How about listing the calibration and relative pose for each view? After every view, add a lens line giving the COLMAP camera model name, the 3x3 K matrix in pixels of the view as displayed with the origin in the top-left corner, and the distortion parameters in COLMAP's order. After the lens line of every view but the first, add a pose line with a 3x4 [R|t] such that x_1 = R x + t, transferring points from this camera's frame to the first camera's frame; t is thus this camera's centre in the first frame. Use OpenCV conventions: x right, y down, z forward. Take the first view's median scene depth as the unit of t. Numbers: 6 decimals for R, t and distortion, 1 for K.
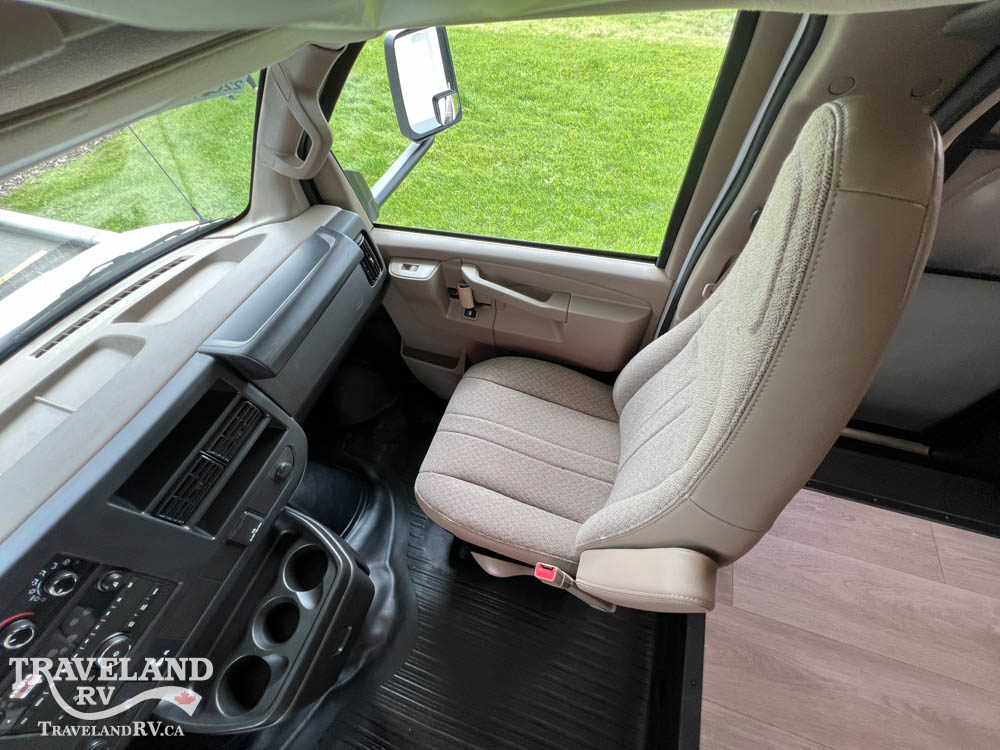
lens RADIAL K [[398.5, 0, 499.5], [0, 398.5, 374.3], [0, 0, 1]] dist [-0.000487, 0.000907]
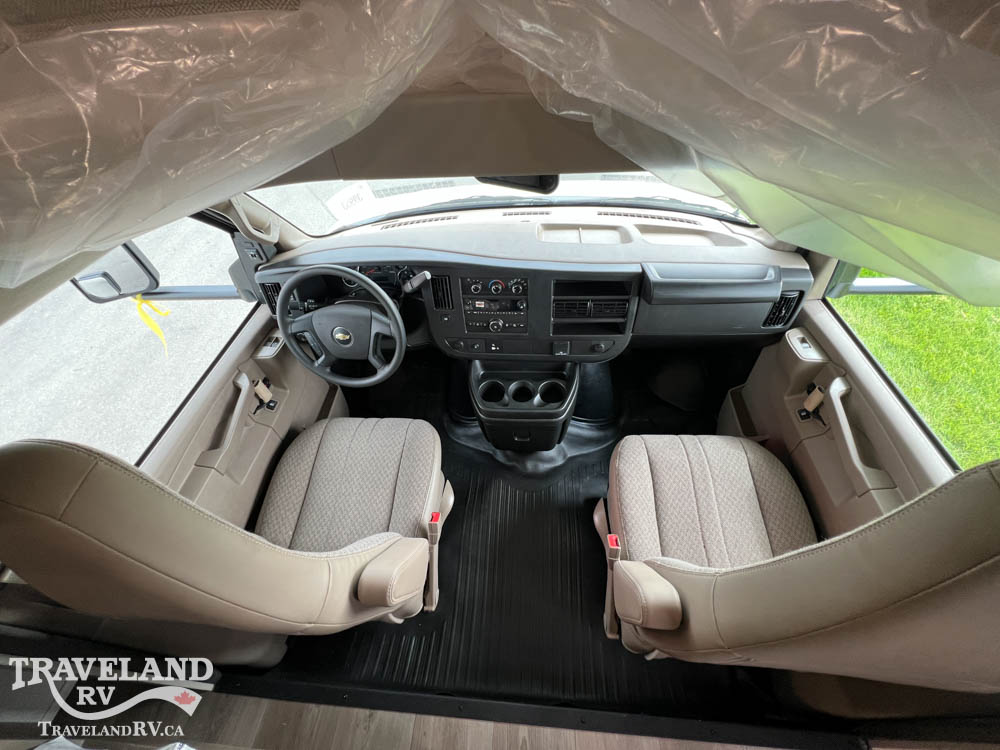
lens RADIAL K [[398.5, 0, 500.2], [0, 398.5, 374.4], [0, 0, 1]] dist [-0.000487, 0.000907]
pose [[0.256923, 0.769372, -0.584856, 0.311993], [-0.772022, 0.527429, 0.354683, 0.037866], [0.581354, 0.360396, 0.729481, -0.287602]]
